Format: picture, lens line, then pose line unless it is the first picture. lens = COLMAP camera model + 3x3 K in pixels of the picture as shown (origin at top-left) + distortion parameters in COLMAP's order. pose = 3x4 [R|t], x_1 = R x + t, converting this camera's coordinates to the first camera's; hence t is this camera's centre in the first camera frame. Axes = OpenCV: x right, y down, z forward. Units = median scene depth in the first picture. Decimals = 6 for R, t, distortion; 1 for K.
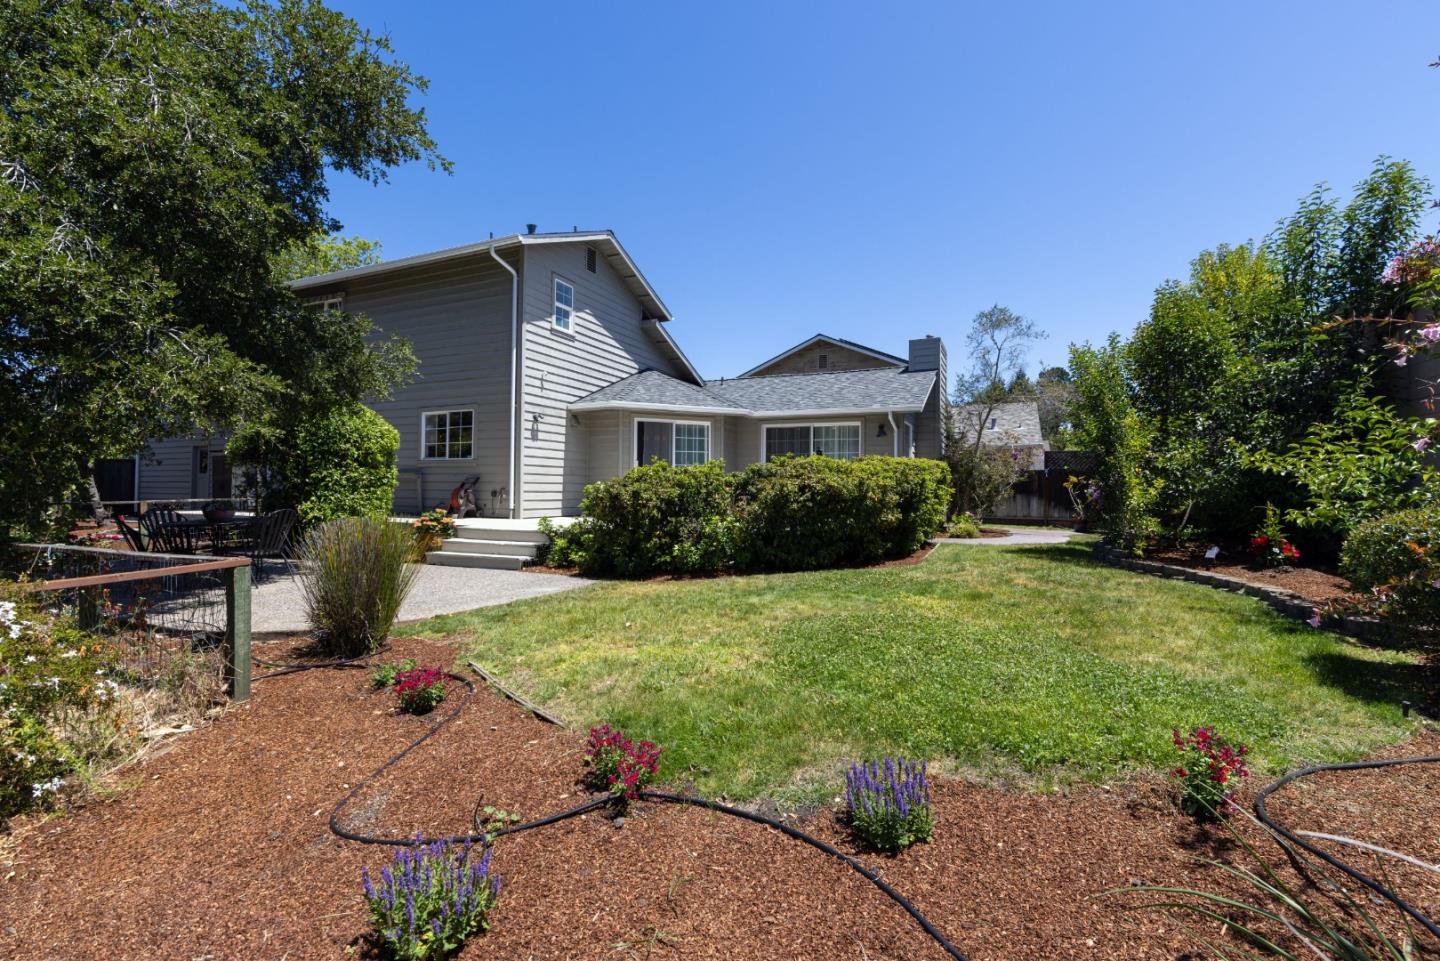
lens RADIAL K [[635.4, 0, 732.7], [0, 635.4, 476.2], [0, 0, 1]] dist [0.009833, 0.000274]
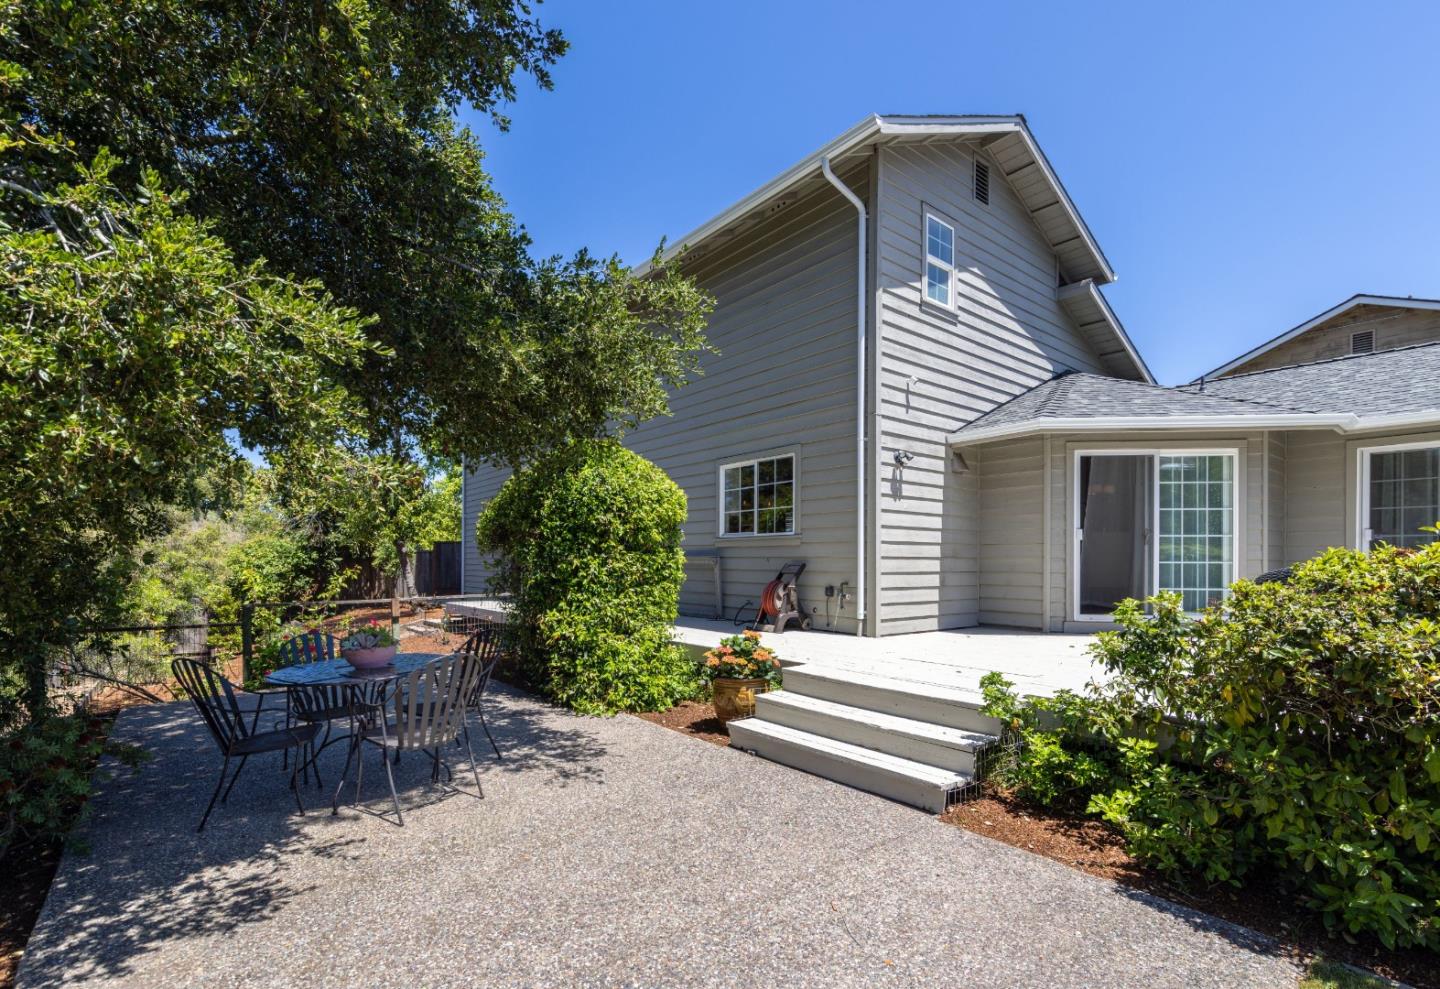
lens RADIAL K [[660.9, 0, 700.5], [0, 660.9, 562.6], [0, 0, 1]] dist [0.004012, -0.000146]
pose [[0.882282, -0.002302, -0.470716, -0.190407], [0.012527, 0.999749, 0.018590, -0.012535], [0.470555, -0.022299, 0.882089, 0.398641]]
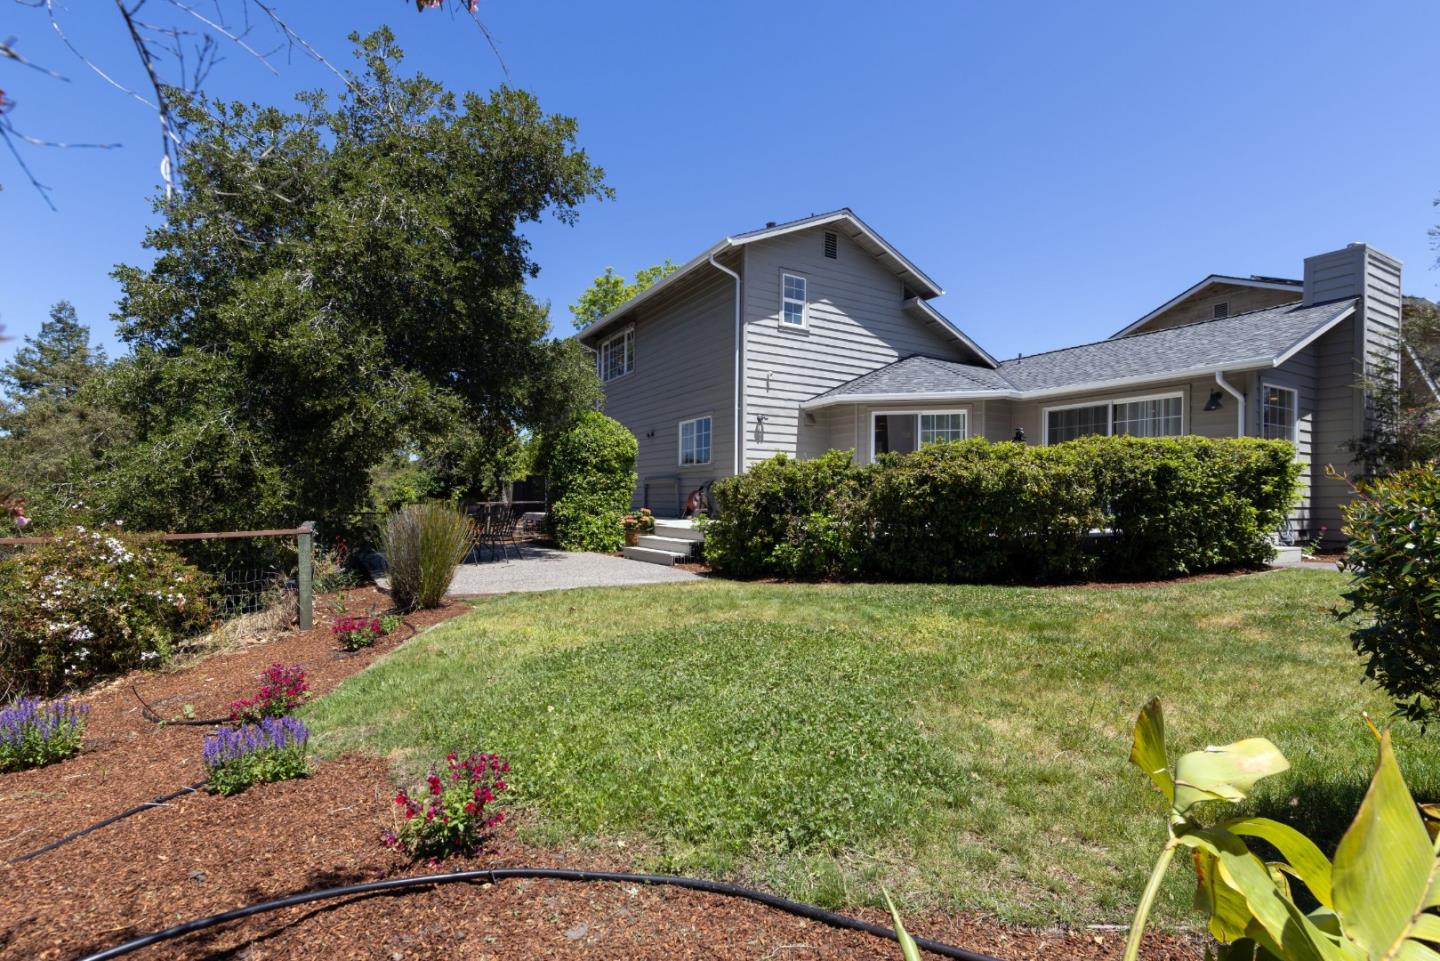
lens RADIAL K [[682.6, 0, 719.0], [0, 682.6, 501.8], [0, 0, 1]] dist [0.001195, 0.001762]
pose [[0.809350, -0.003196, -0.587318, 0.264315], [0.014470, 0.999790, 0.014500, 0.020038], [0.587149, -0.020234, 0.809226, 0.104576]]
